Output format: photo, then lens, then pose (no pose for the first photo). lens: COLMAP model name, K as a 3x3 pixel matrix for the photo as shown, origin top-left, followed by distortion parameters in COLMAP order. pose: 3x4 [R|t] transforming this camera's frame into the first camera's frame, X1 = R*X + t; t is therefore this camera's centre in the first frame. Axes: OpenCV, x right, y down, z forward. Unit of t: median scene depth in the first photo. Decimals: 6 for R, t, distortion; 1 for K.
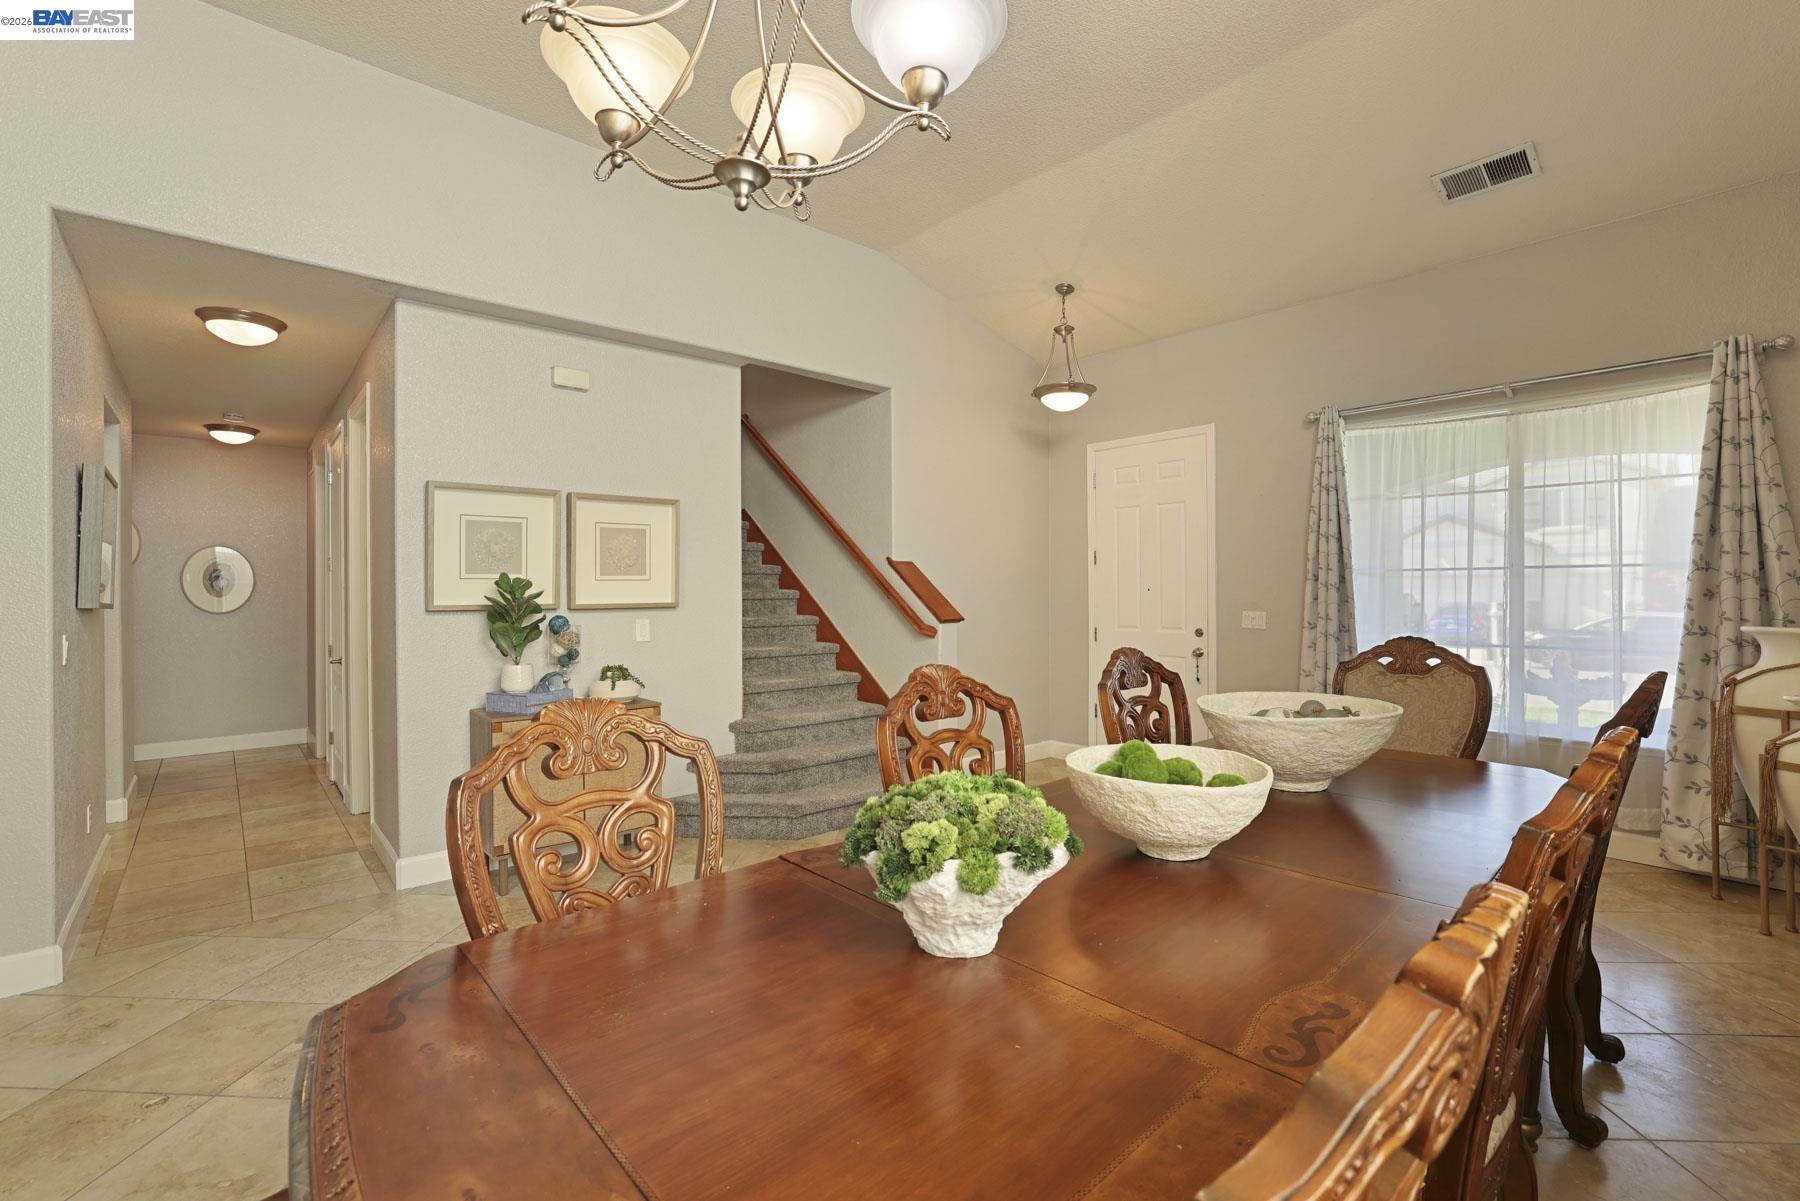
lens RADIAL K [[769.0, 0, 890.9], [0, 769.0, 596.4], [0, 0, 1]] dist [-0.016006, 0.000970]
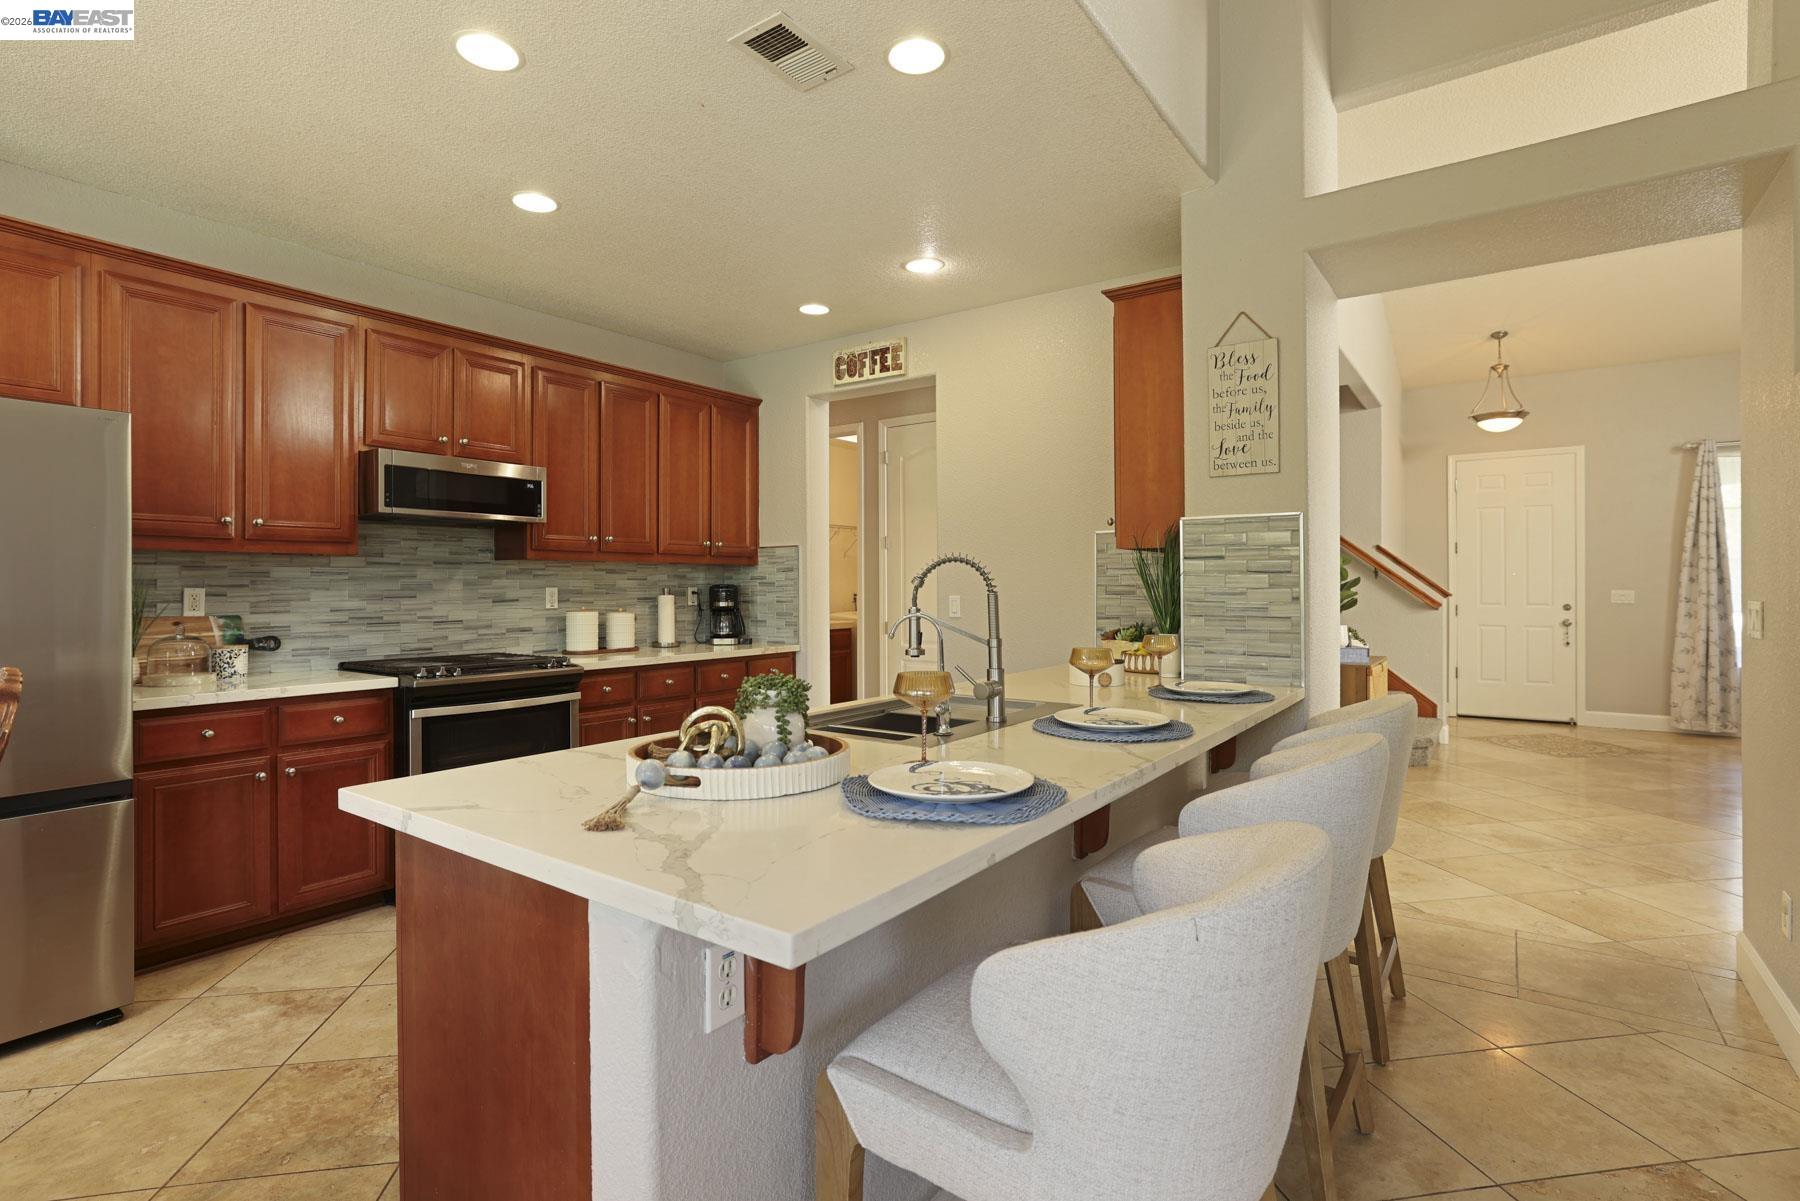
lens RADIAL K [[869.6, 0, 890.4], [0, 869.6, 591.1], [0, 0, 1]] dist [0.006151, 0.000702]
pose [[0.974941, 0.002713, 0.222446, -1.217404], [-0.001936, 0.999991, -0.003715, 0.032619], [-0.222454, 0.003191, 0.974938, -0.207458]]
